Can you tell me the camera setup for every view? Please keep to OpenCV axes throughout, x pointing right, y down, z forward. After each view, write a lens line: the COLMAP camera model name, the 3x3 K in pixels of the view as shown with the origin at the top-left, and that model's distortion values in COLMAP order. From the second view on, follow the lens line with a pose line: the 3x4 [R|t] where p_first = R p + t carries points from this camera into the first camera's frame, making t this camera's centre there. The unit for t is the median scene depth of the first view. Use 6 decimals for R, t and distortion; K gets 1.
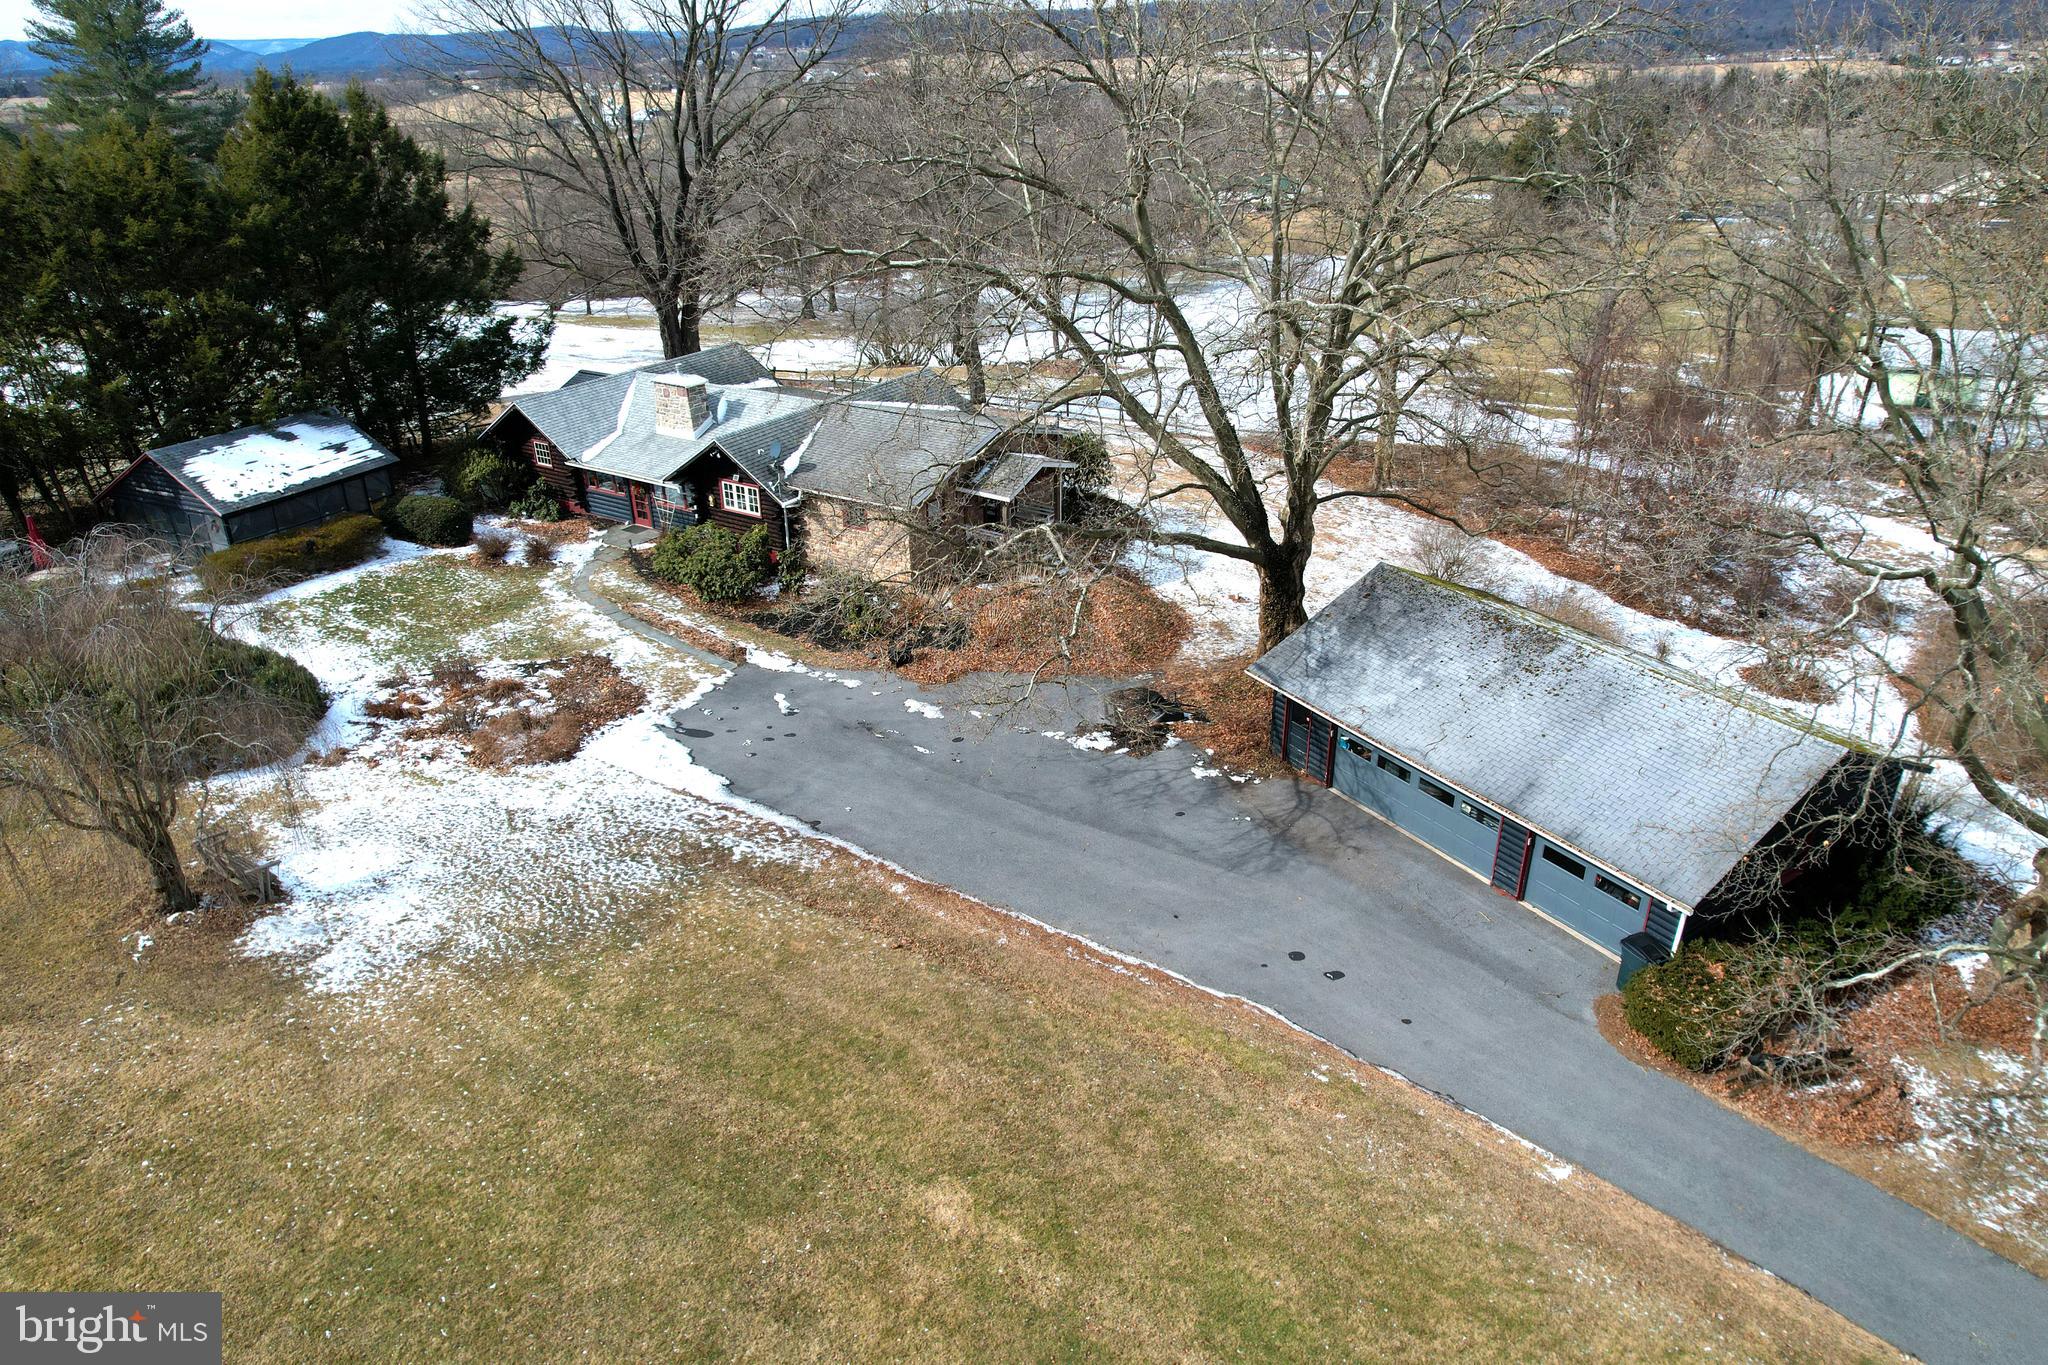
lens RADIAL K [[1322.3, 0, 1031.4], [0, 1322.3, 695.7], [0, 0, 1]] dist [-0.074608, 0.066933]
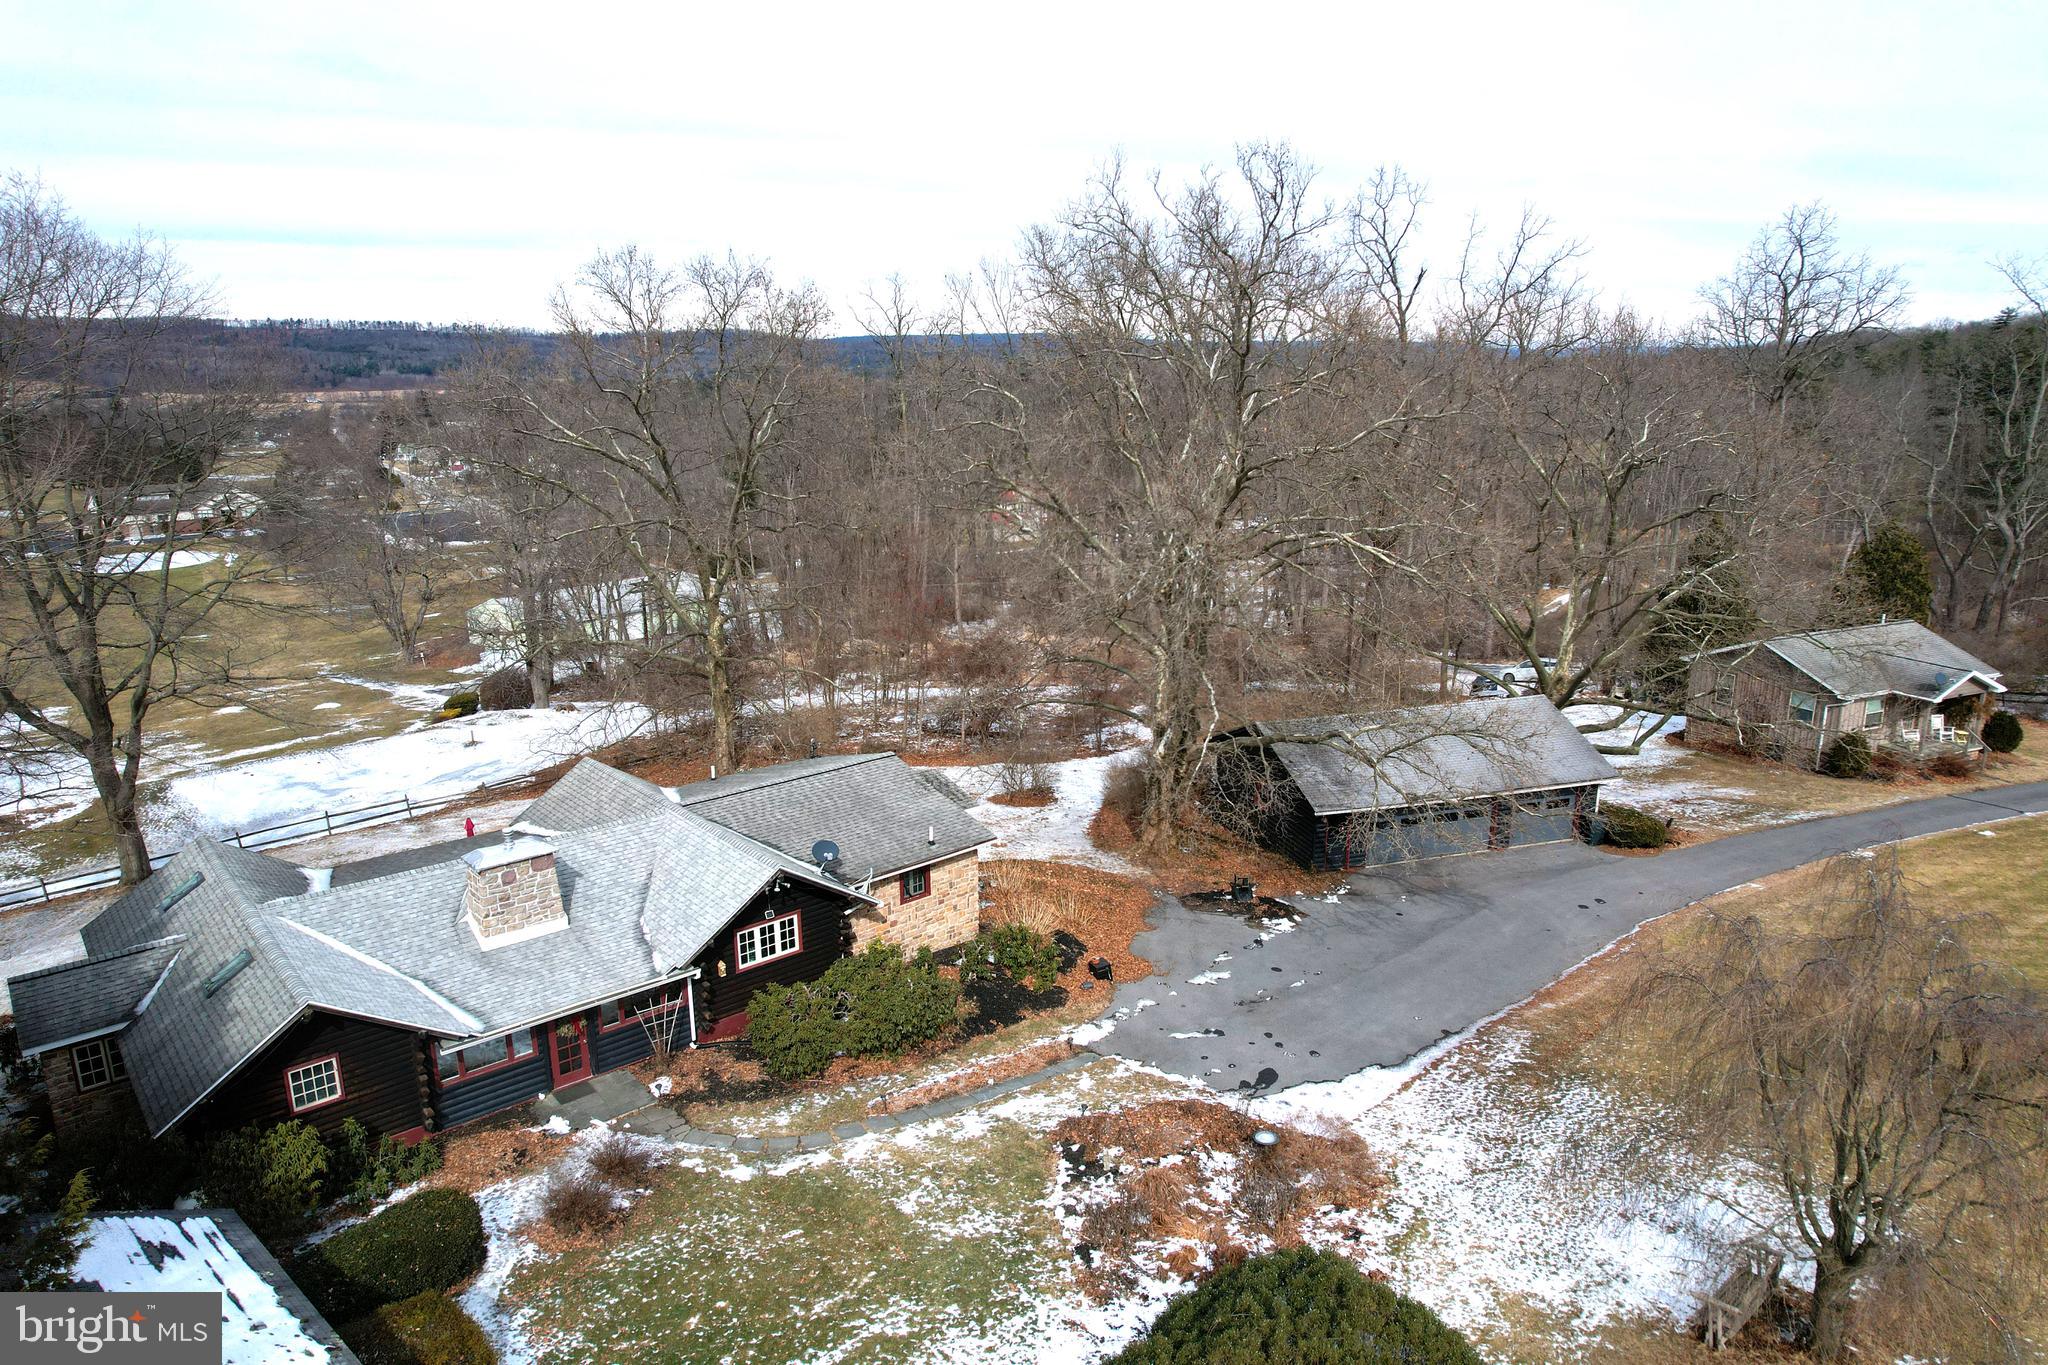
lens RADIAL K [[1322.3, 0, 1020.8], [0, 1322.3, 682.0], [0, 0, 1]] dist [-0.074608, 0.066933]
pose [[0.274683, -0.216578, 0.936826, -0.819567], [0.435261, 0.896770, 0.079696, -0.271253], [-0.857378, 0.385873, 0.340595, 0.565133]]
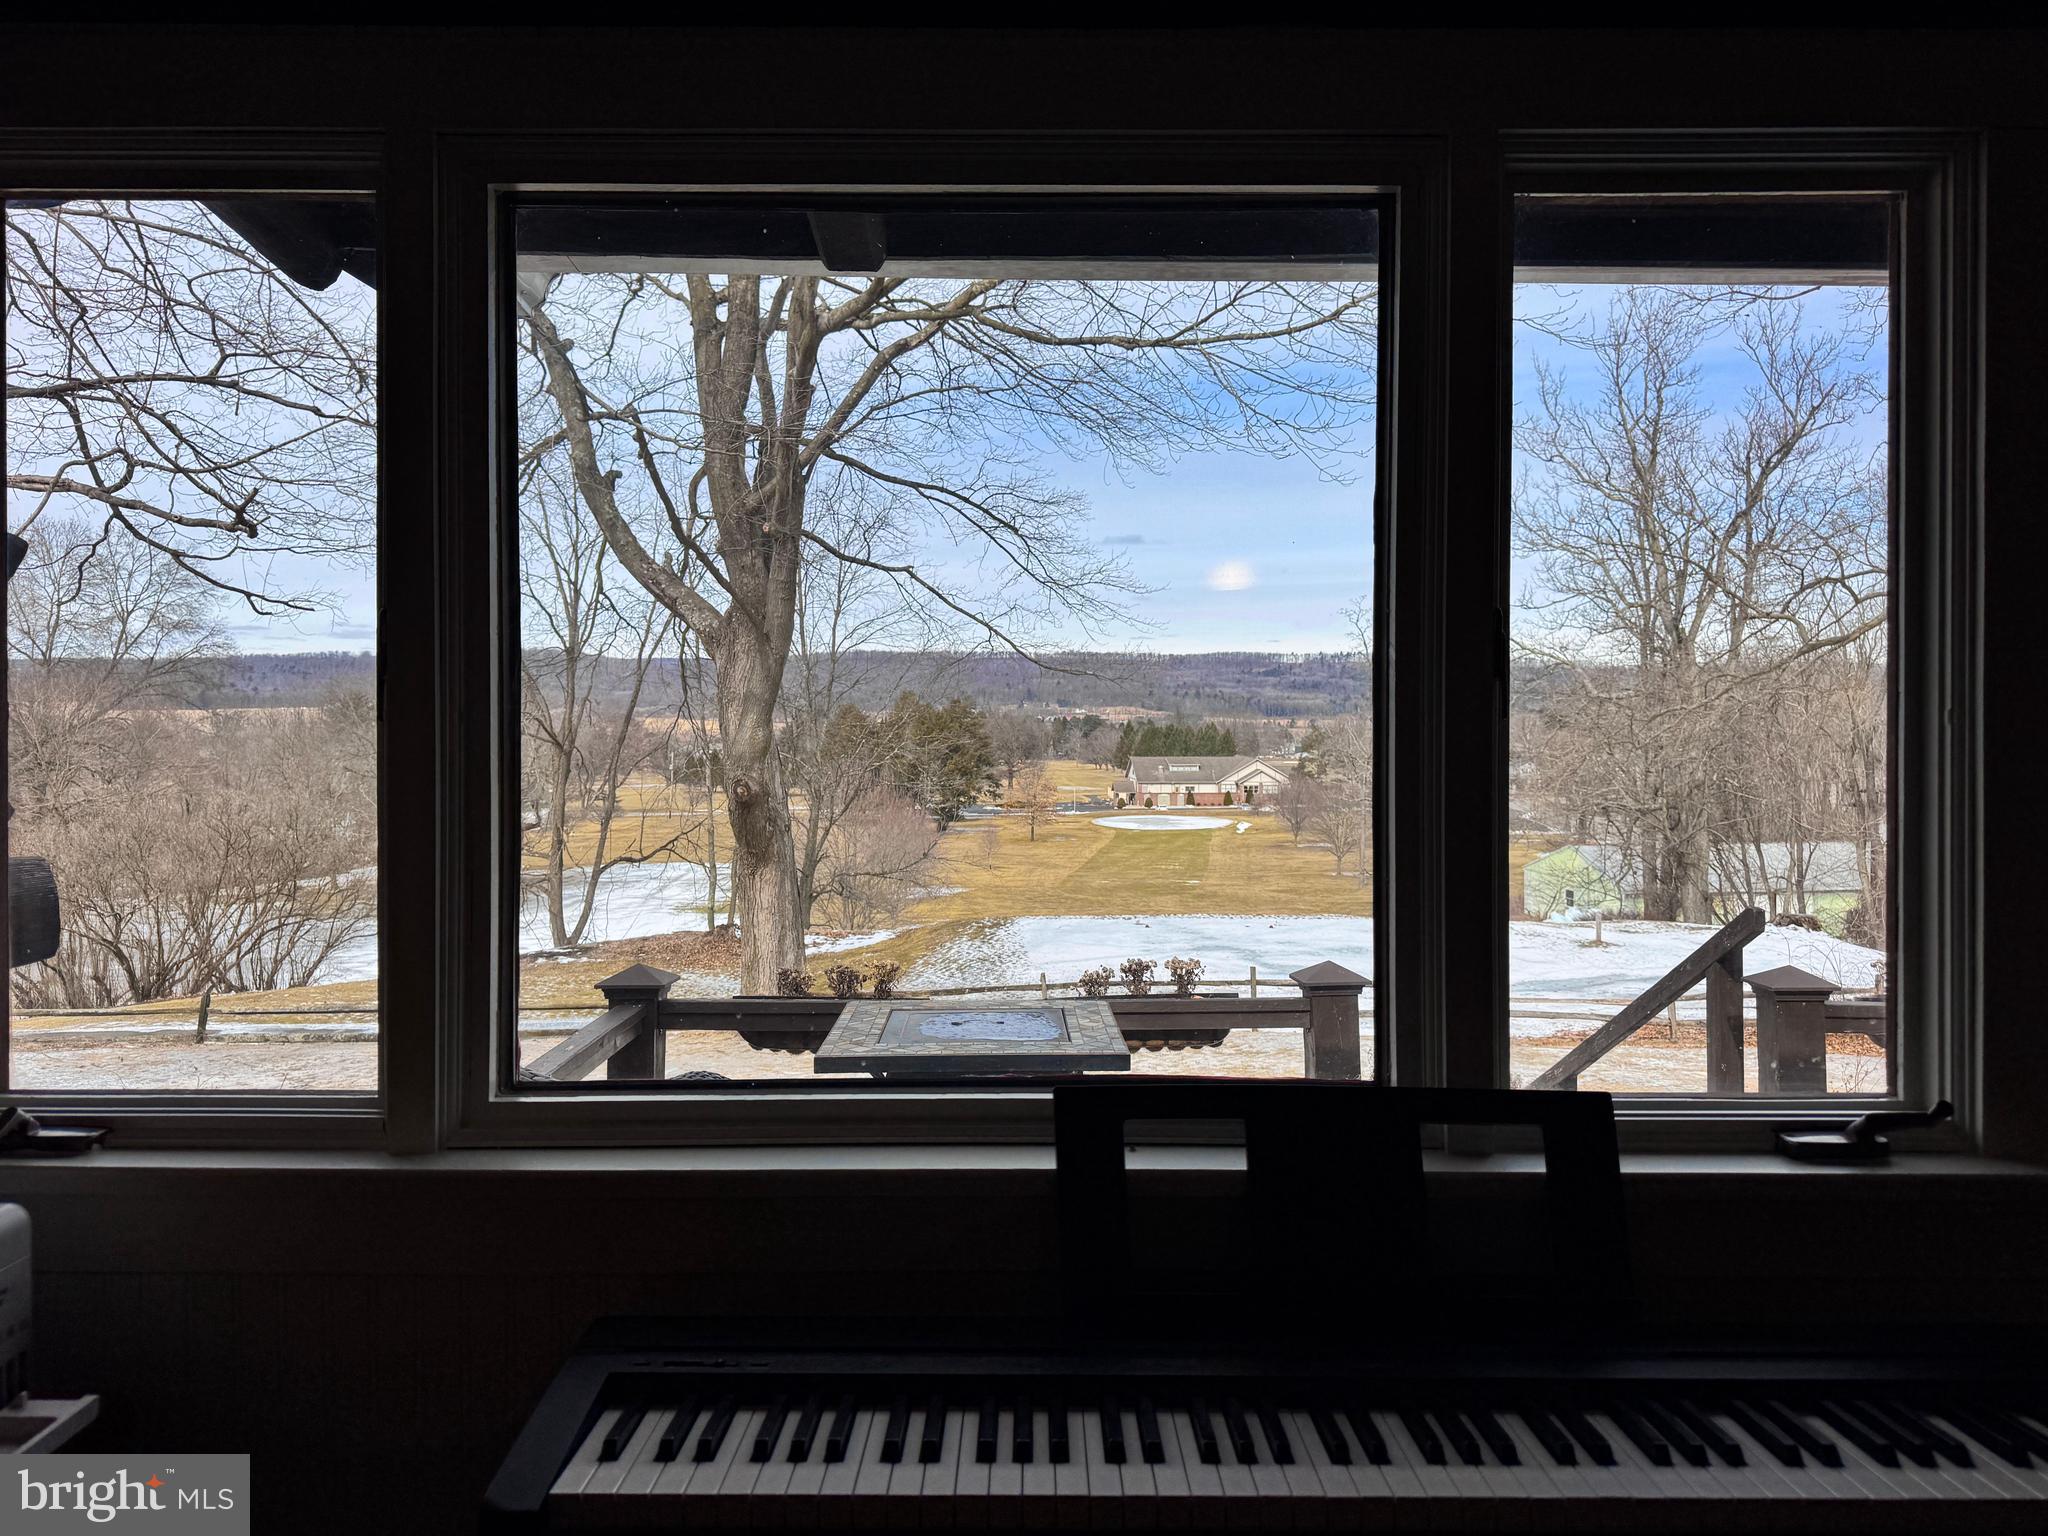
lens RADIAL K [[1454.4, 0, 1027.4], [0, 1454.4, 759.4], [0, 0, 1]] dist [0.009315, 0.000452]
pose [[0.834128, -0.006684, 0.551530, -0.235121], [0.239501, 0.905132, -0.351248, -0.252040], [-0.496860, 0.425078, 0.756597, 1.191784]]
